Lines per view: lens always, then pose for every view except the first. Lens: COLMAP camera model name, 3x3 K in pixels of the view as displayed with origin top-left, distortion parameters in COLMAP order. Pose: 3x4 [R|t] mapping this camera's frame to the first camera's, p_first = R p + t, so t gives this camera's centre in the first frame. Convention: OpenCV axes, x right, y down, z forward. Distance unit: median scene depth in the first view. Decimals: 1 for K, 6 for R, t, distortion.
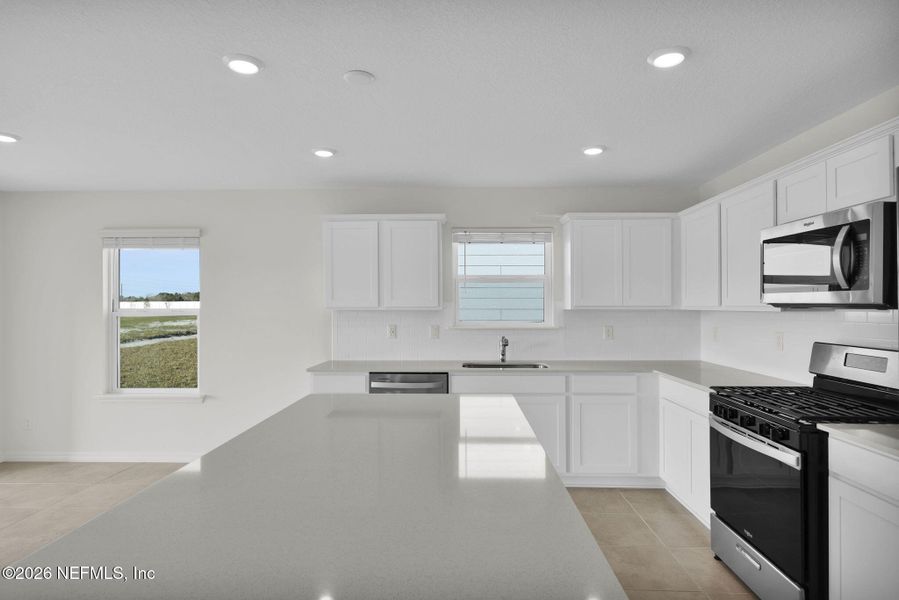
lens RADIAL K [[498.3, 0, 450.9], [0, 498.3, 305.8], [0, 0, 1]] dist [0.013836, 0.000497]
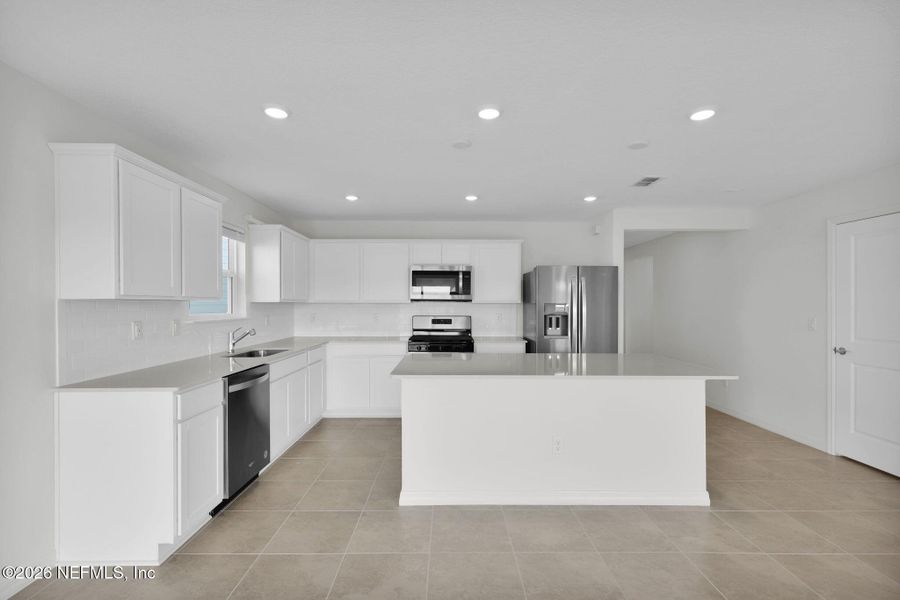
lens RADIAL K [[399.7, 0, 453.2], [0, 399.7, 303.7], [0, 0, 1]] dist [-0.000934, 0.000008]
pose [[-0.047016, 0.004554, 0.998884, -0.734838], [-0.001591, 0.999988, -0.004634, 0.015668], [-0.998893, -0.001807, -0.047008, 0.577070]]
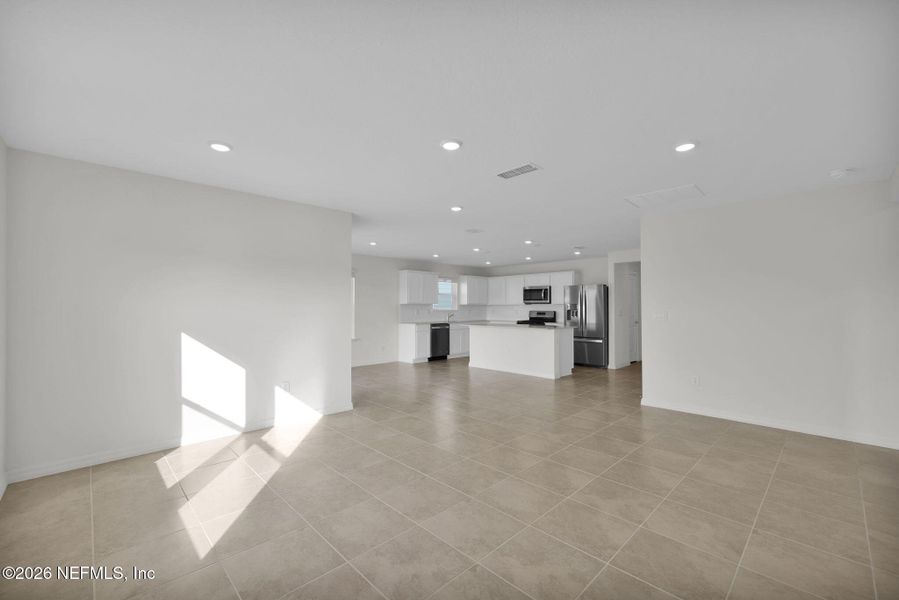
lens RADIAL K [[370.0, 0, 448.2], [0, 370.0, 302.2], [0, 0, 1]] dist [0.003112, 0.000309]
pose [[0.693131, 0.014867, 0.720658, -1.520798], [-0.001938, 0.999822, -0.018762, 0.036680], [-0.720809, 0.011608, 0.693036, -0.575470]]
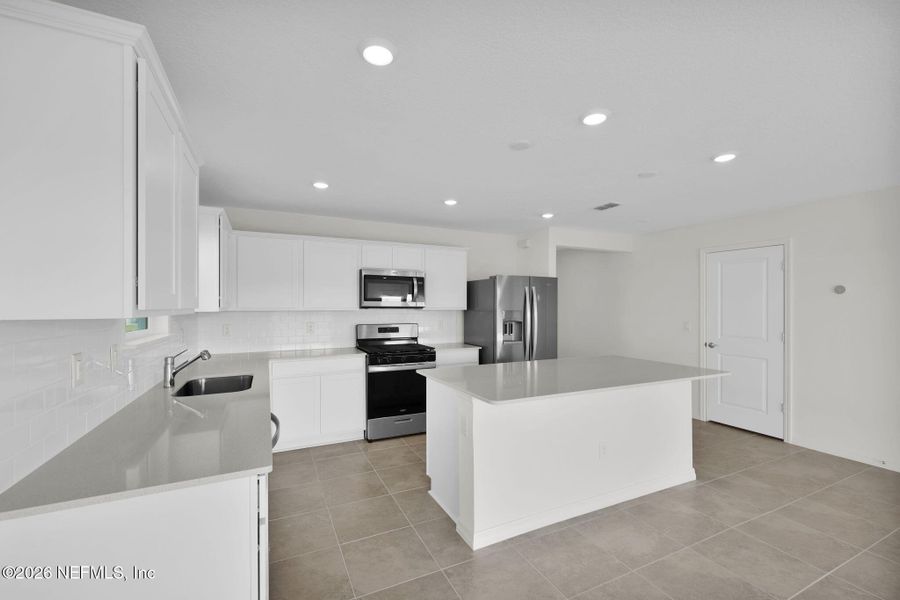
lens RADIAL K [[370.4, 0, 446.5], [0, 370.4, 304.5], [0, 0, 1]] dist [0.003112, 0.000309]
pose [[-0.463387, 0.007231, 0.886126, -0.538901], [0.000946, 0.999970, -0.007665, 0.000932], [-0.886155, -0.002714, -0.463380, 0.890393]]
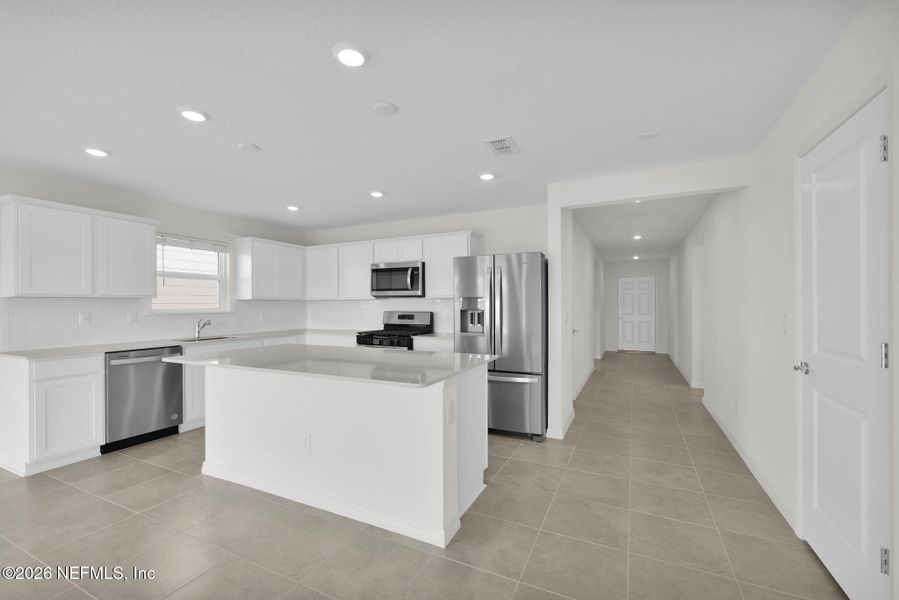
lens RADIAL K [[376.6, 0, 454.0], [0, 376.6, 305.7], [0, 0, 1]] dist [-0.002161, 0.000190]
pose [[0.394585, -0.002361, 0.918856, -0.552168], [0.004371, 0.999990, 0.000692, 0.028268], [-0.918849, 0.003743, 0.394592, -0.037057]]
